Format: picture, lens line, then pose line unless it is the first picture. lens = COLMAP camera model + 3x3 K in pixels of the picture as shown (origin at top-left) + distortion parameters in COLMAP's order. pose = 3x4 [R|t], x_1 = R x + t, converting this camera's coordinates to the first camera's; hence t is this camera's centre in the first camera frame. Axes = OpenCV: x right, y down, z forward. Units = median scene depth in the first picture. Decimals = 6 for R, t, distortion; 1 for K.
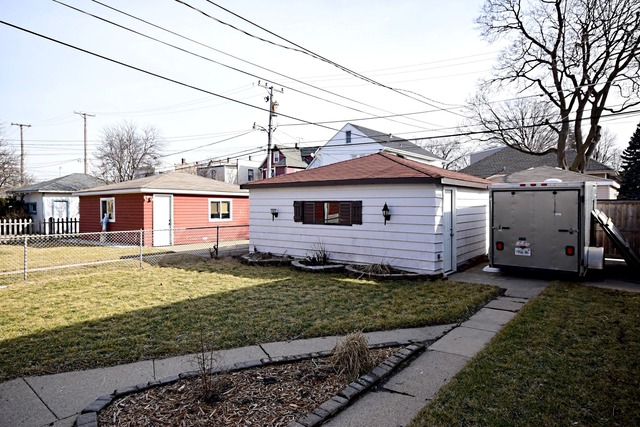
lens RADIAL K [[405.6, 0, 318.1], [0, 405.6, 213.2], [0, 0, 1]] dist [0.009742, 0.004898]
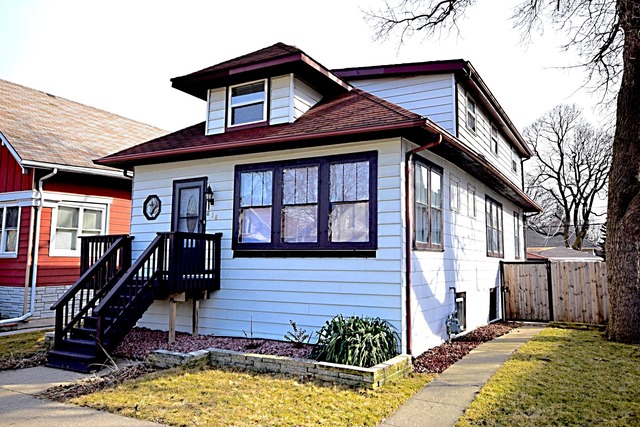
lens RADIAL K [[500.9, 0, 321.5], [0, 500.9, 213.6], [0, 0, 1]] dist [0.016351, 0.004507]
pose [[0.992372, 0.022621, 0.121187, -0.564550], [-0.007304, 0.992082, -0.125379, 0.015492], [-0.123063, 0.123537, 0.984680, -0.784708]]
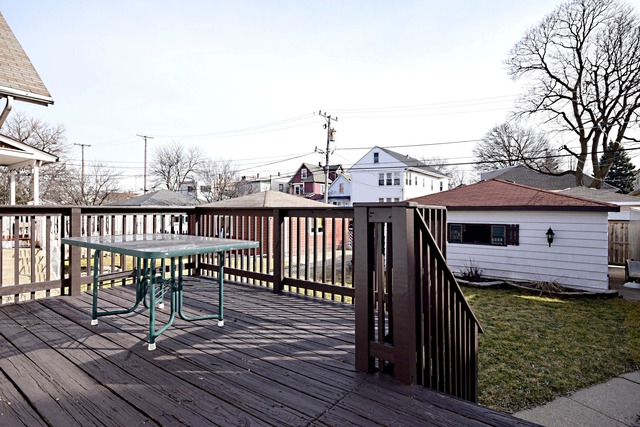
lens RADIAL K [[346.3, 0, 323.2], [0, 346.3, 213.5], [0, 0, 1]] dist [0.002093, -0.000011]
pose [[0.999925, 0.004942, 0.011175, -0.156316], [-0.004729, 0.999807, -0.019050, -0.014077], [-0.011267, 0.018996, 0.999756, 0.014280]]
